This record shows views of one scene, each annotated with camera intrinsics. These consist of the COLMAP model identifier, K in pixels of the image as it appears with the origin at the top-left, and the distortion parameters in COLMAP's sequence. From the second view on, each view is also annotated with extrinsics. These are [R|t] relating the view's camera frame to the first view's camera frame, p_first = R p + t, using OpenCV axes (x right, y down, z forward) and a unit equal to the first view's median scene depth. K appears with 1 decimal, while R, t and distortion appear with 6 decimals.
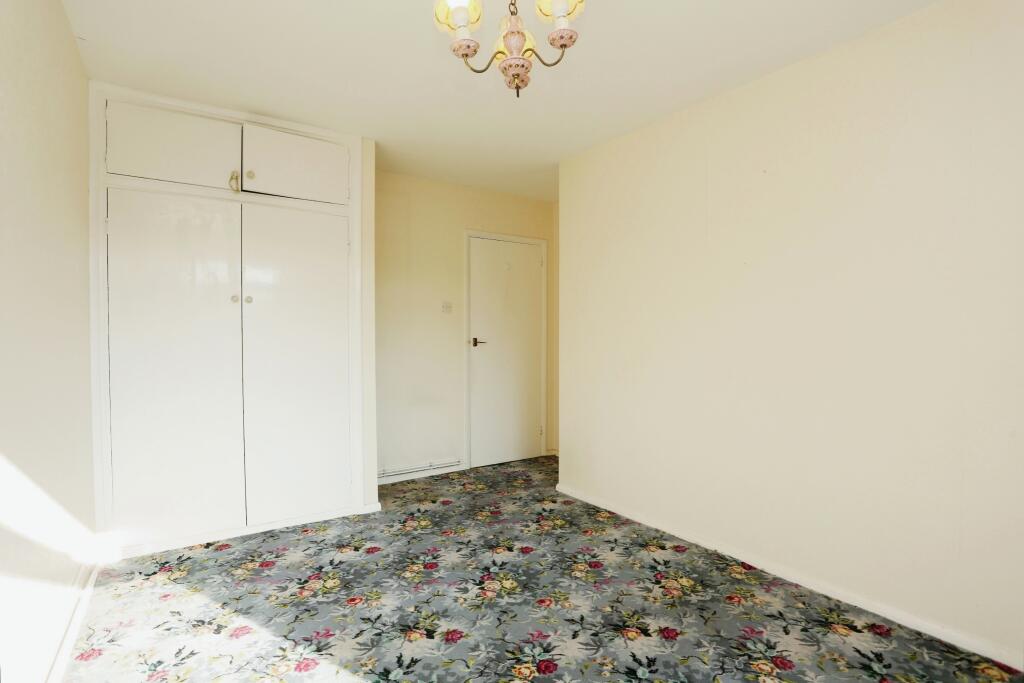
lens RADIAL K [[520.4, 0, 512.1], [0, 520.4, 340.5], [0, 0, 1]] dist [-0.009447, 0.002455]
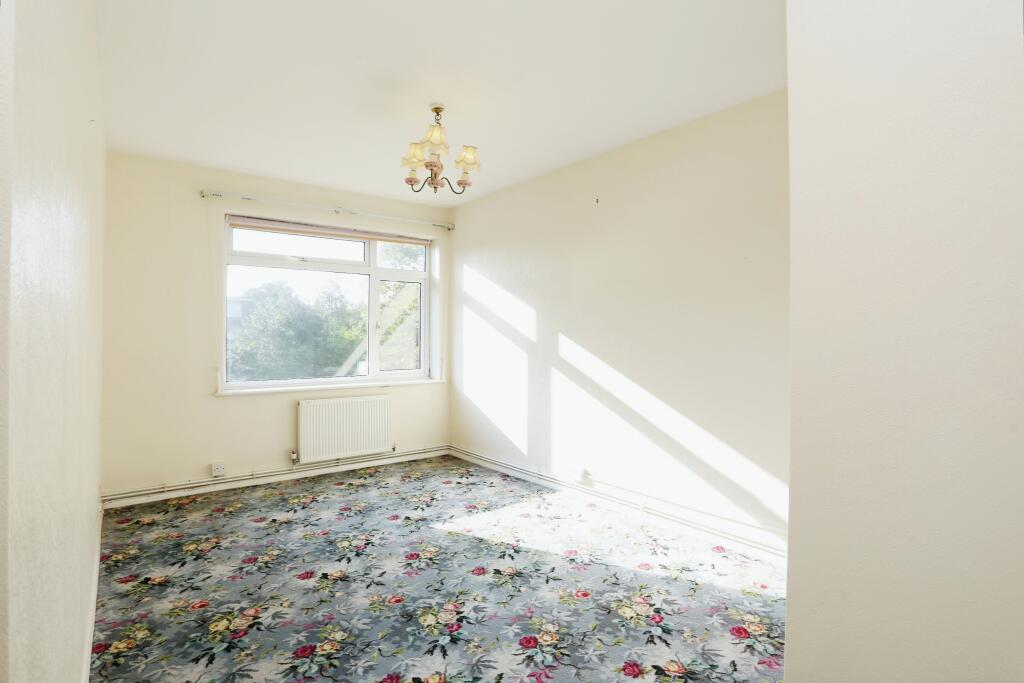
lens RADIAL K [[520.4, 0, 512.4], [0, 520.4, 339.7], [0, 0, 1]] dist [-0.009447, 0.002455]
pose [[-0.997185, 0.000627, -0.074980, -0.085127], [-0.000307, 0.999922, 0.012451, -0.016009], [0.074982, 0.012439, -0.997107, 1.943802]]
